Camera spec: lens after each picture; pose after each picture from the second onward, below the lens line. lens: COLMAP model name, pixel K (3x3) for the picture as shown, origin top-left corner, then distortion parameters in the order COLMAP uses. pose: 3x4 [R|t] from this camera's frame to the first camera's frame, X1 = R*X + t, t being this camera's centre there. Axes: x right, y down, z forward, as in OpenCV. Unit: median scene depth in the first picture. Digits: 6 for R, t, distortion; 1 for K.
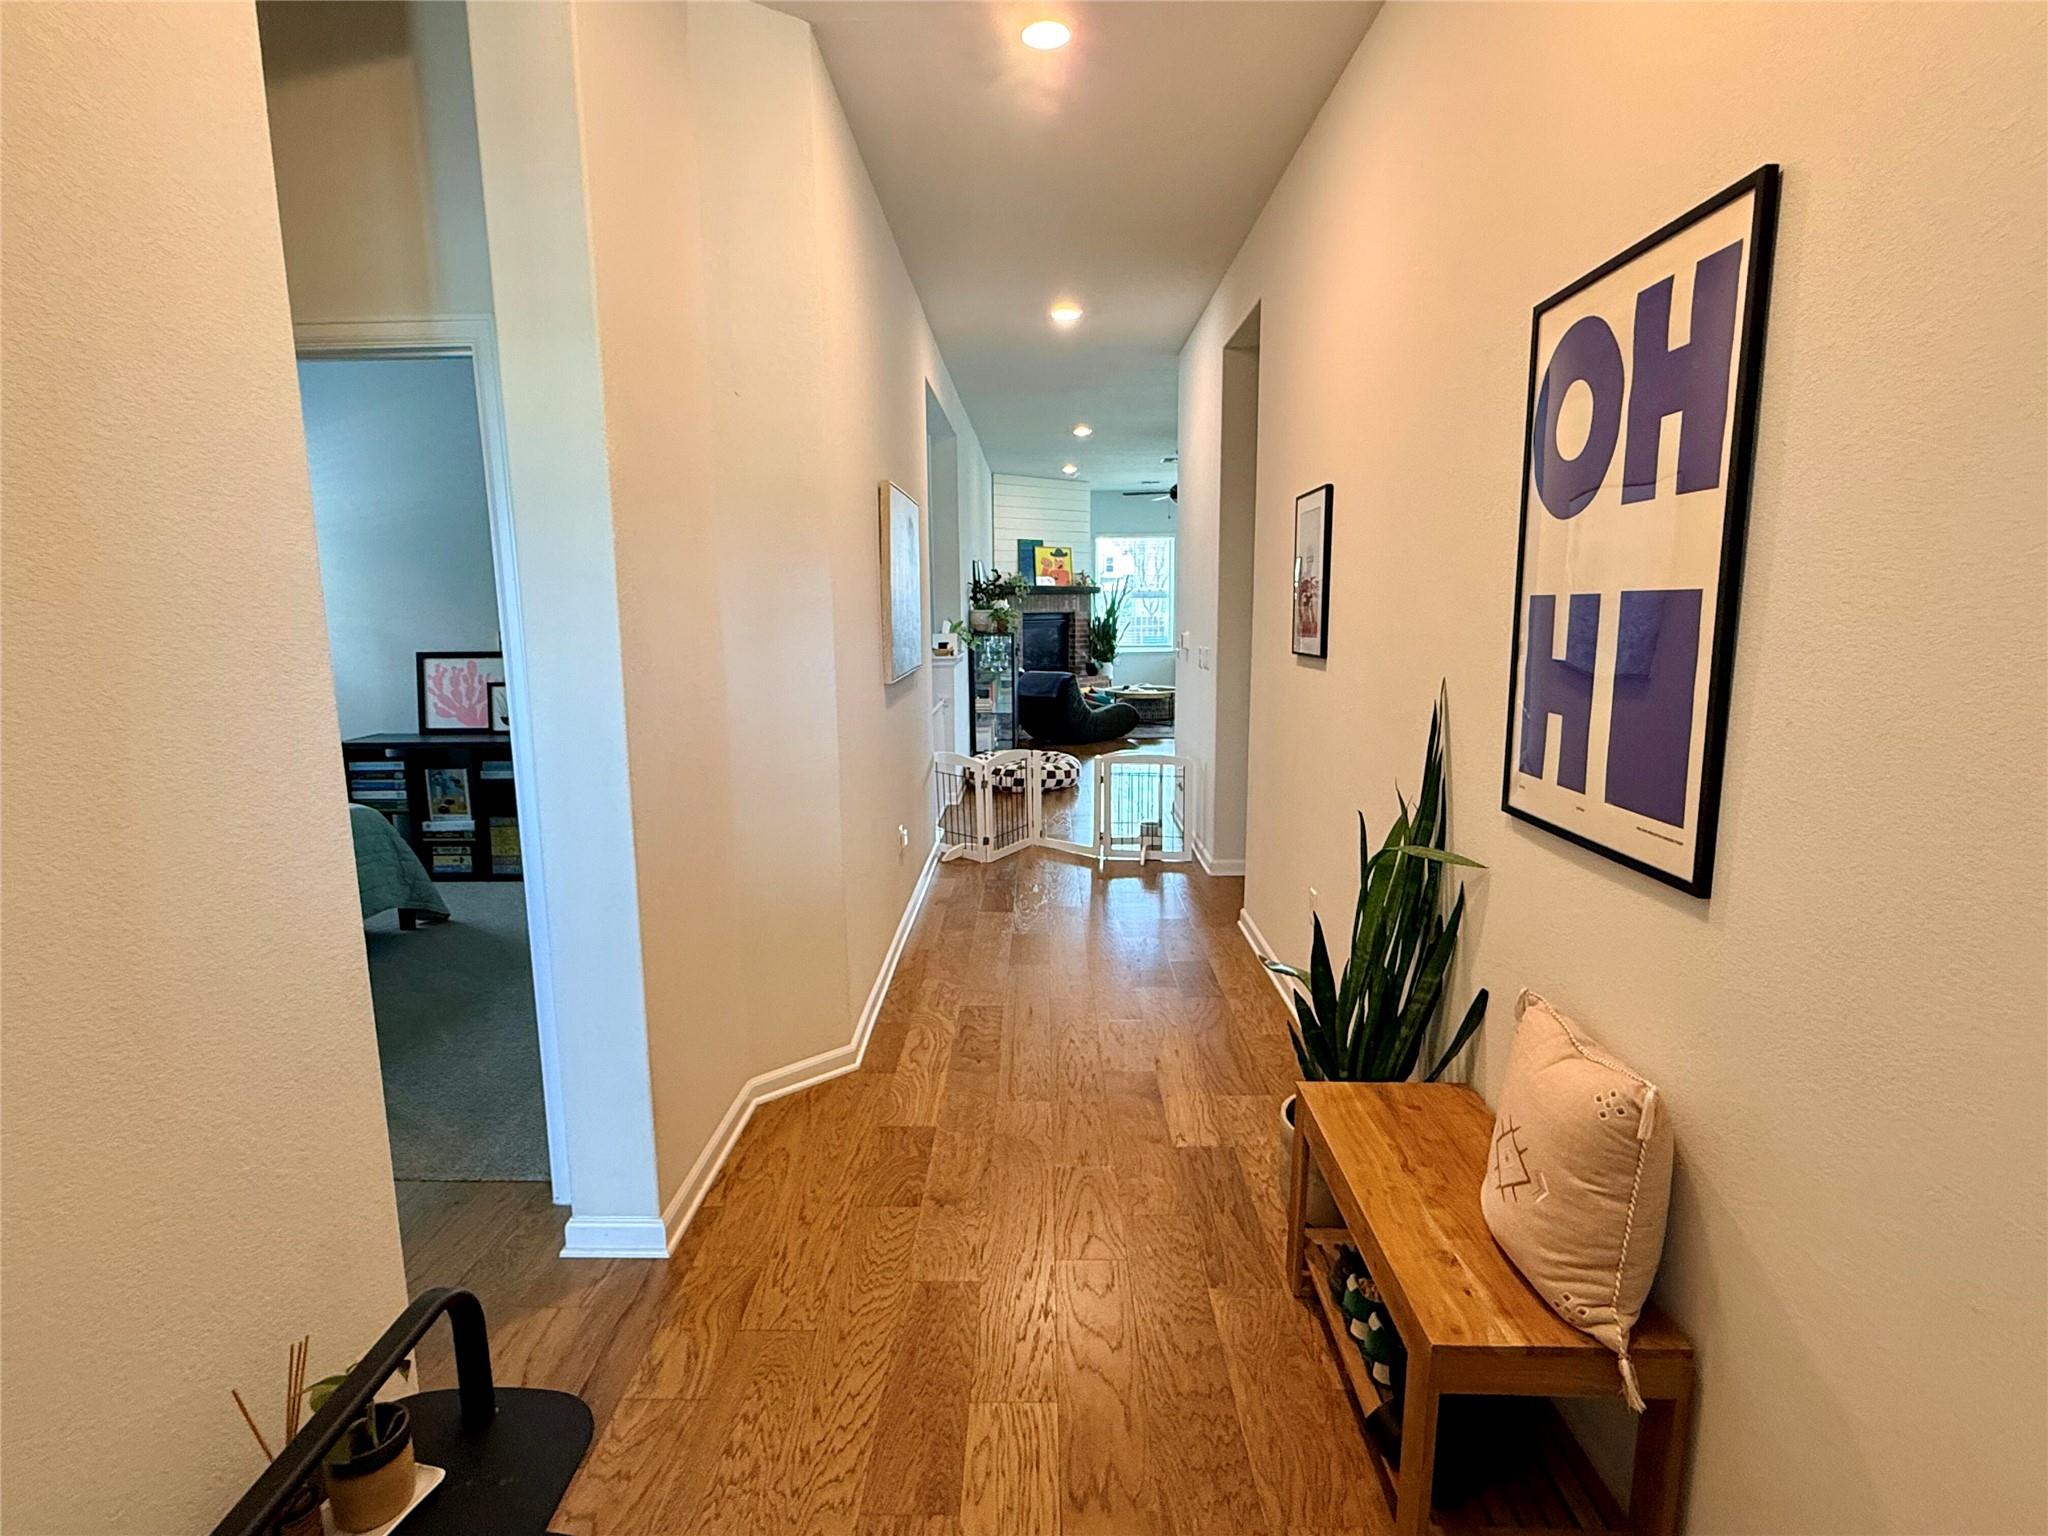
lens RADIAL K [[1072.4, 0, 1017.4], [0, 1072.4, 763.9], [0, 0, 1]] dist [0.003766, 0.002184]
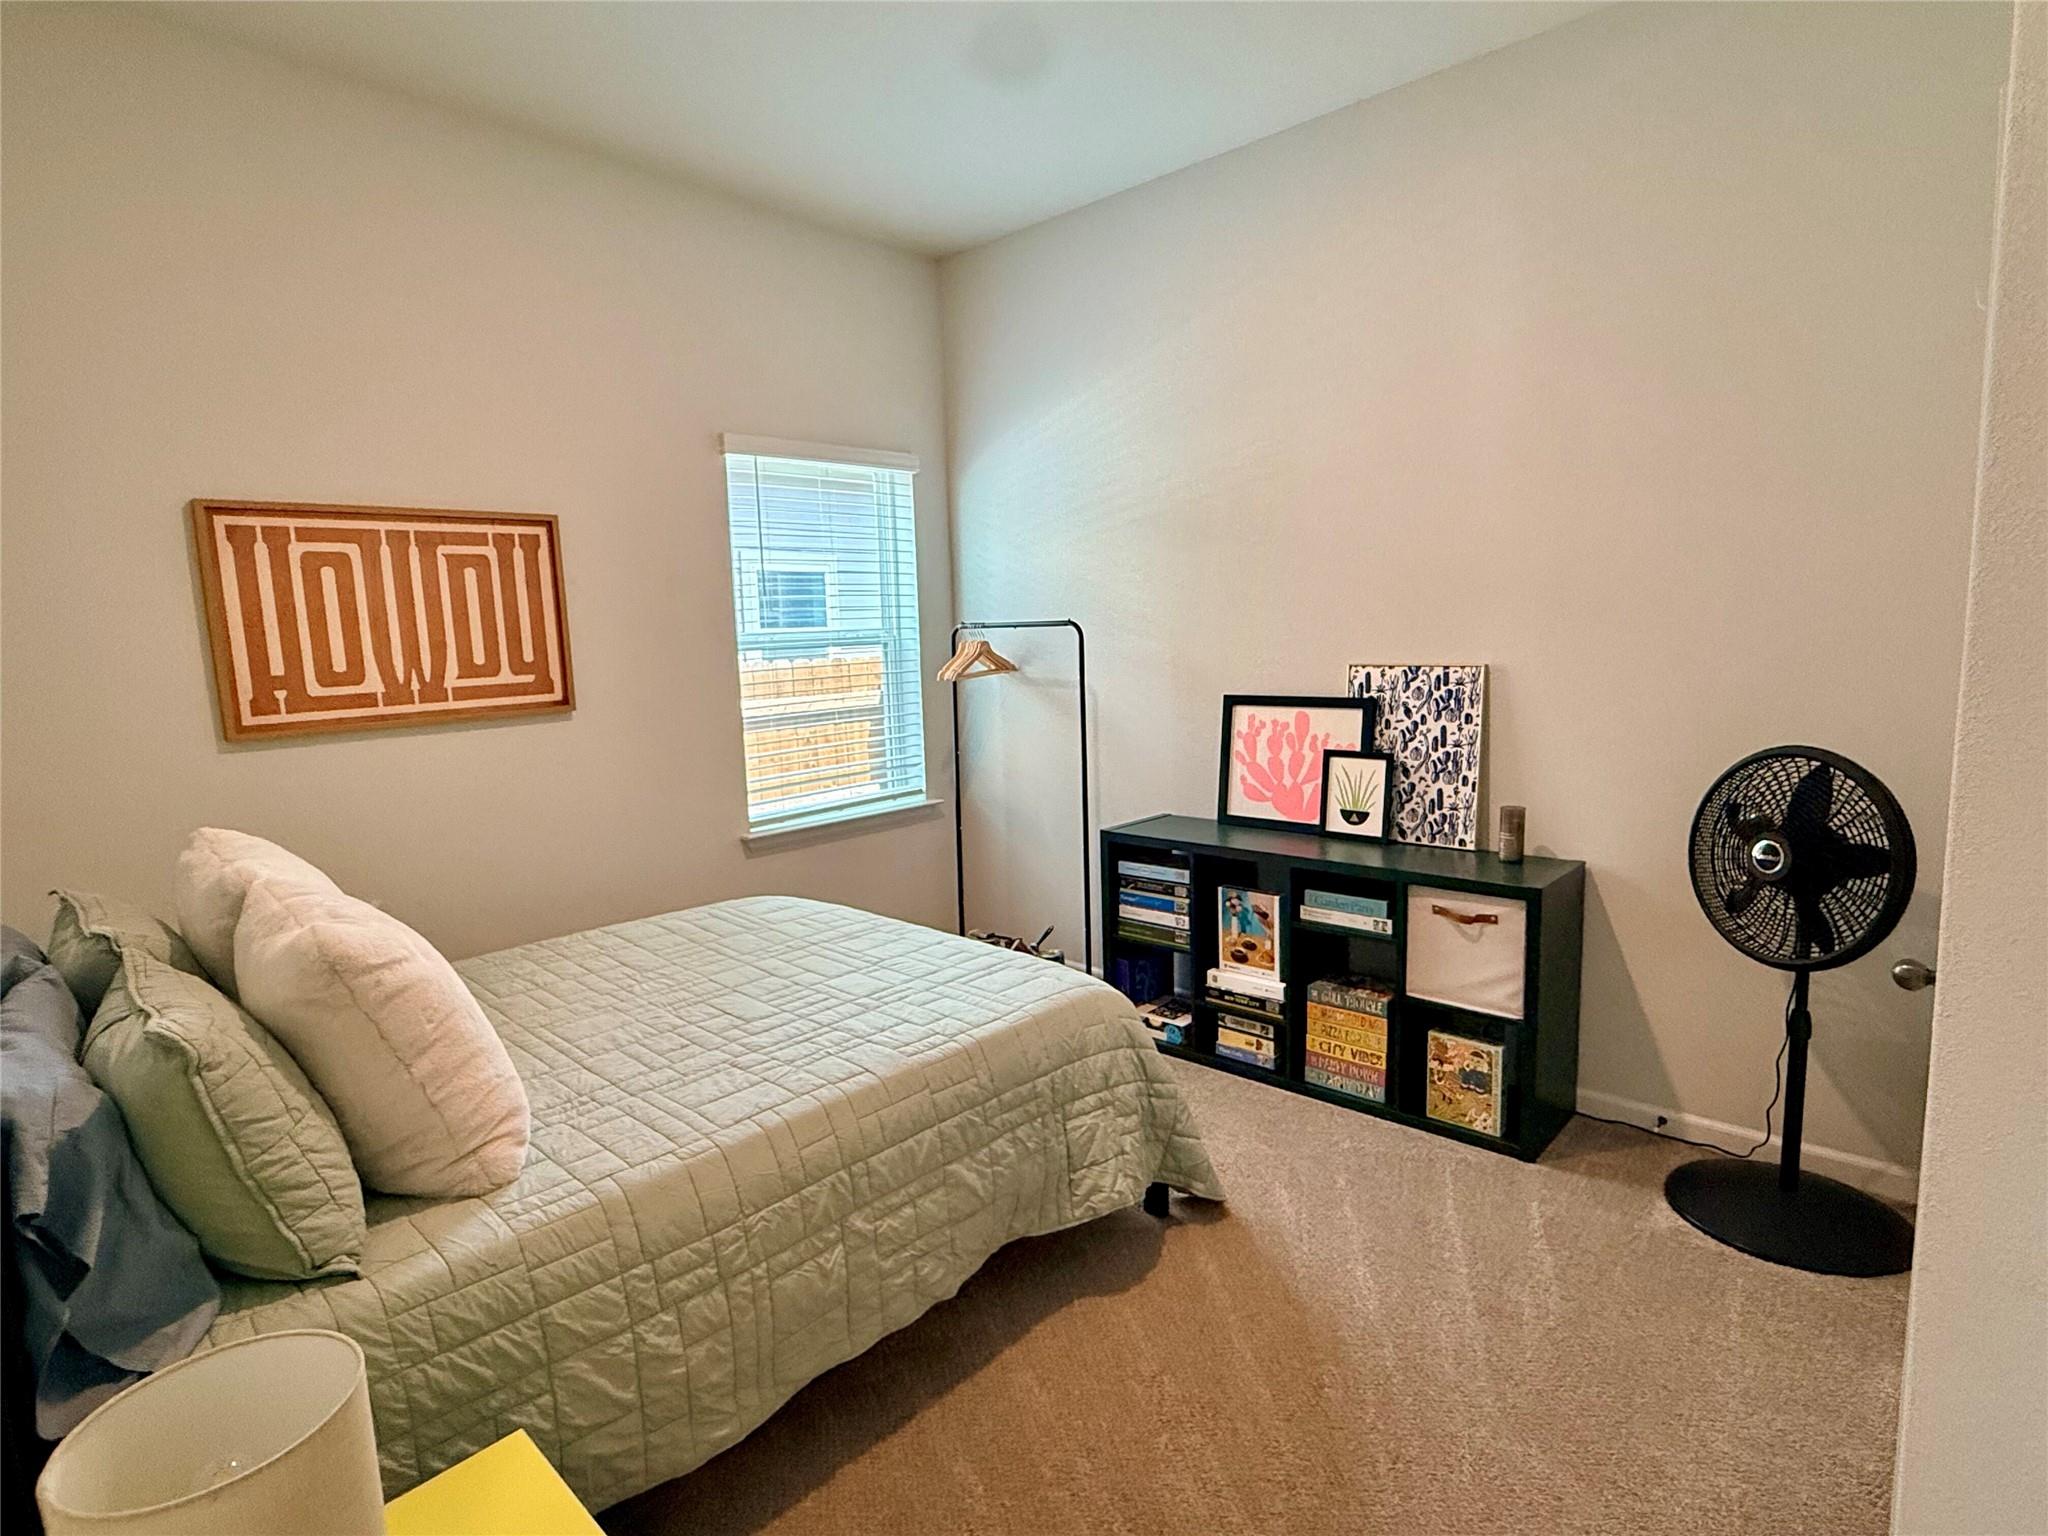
lens RADIAL K [[1072.4, 0, 1023.3], [0, 1072.4, 767.4], [0, 0, 1]] dist [0.003766, 0.002184]
pose [[0.753196, 0.072258, -0.653816, -0.236941], [-0.080694, 0.996591, 0.017181, -0.063926], [0.652828, 0.039819, 0.756459, 0.455629]]
